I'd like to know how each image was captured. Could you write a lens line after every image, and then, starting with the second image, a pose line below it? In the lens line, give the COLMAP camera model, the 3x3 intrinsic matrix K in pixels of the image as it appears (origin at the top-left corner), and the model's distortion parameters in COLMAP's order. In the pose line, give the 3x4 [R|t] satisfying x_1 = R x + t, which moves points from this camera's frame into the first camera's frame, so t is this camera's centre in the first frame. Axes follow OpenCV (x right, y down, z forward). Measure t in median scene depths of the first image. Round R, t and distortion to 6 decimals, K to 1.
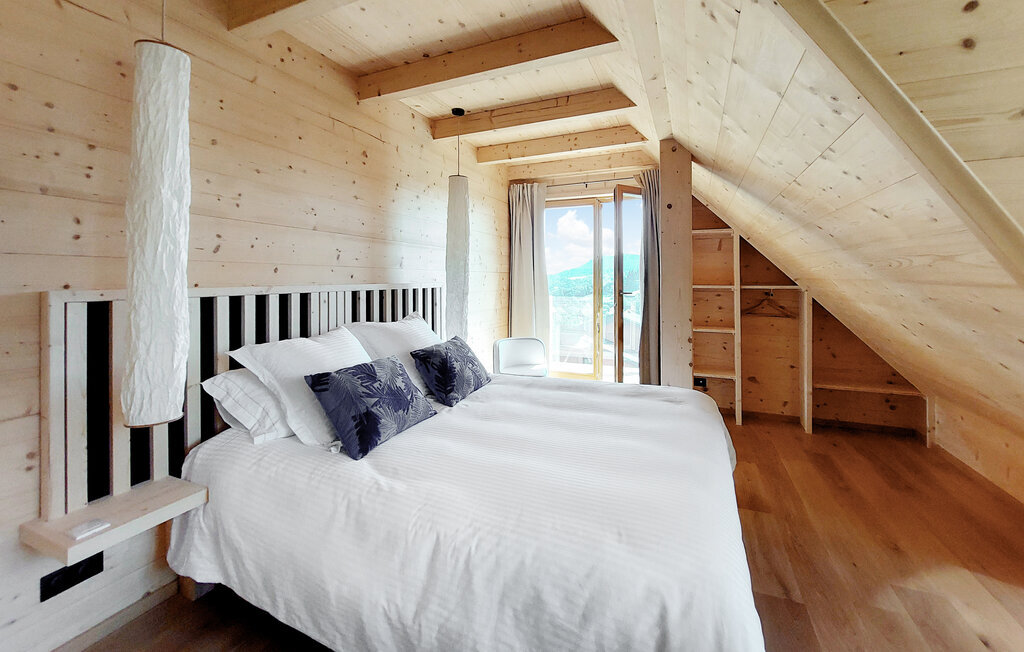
lens RADIAL K [[423.0, 0, 510.9], [0, 423.0, 308.6], [0, 0, 1]] dist [-0.001125, -0.000337]
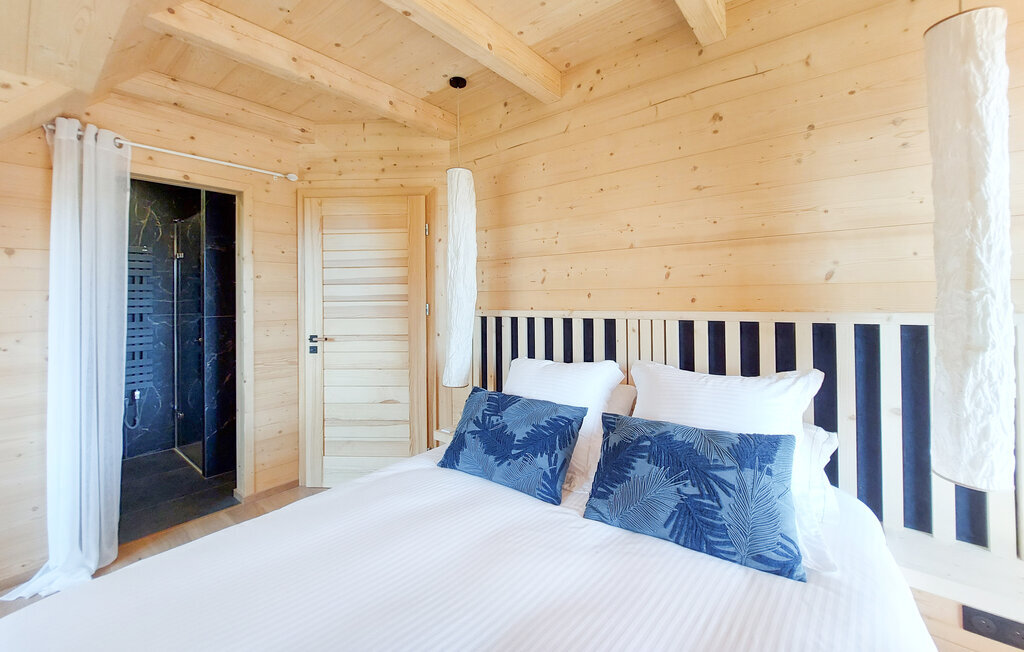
lens RADIAL K [[410.6, 0, 513.6], [0, 410.6, 314.9], [0, 0, 1]] dist [-0.001366, -0.000220]
pose [[-0.268655, 0.032029, -0.962704, 0.423685], [-0.063053, 0.996719, 0.050756, -0.075322], [0.961170, 0.074338, -0.265754, 1.000154]]
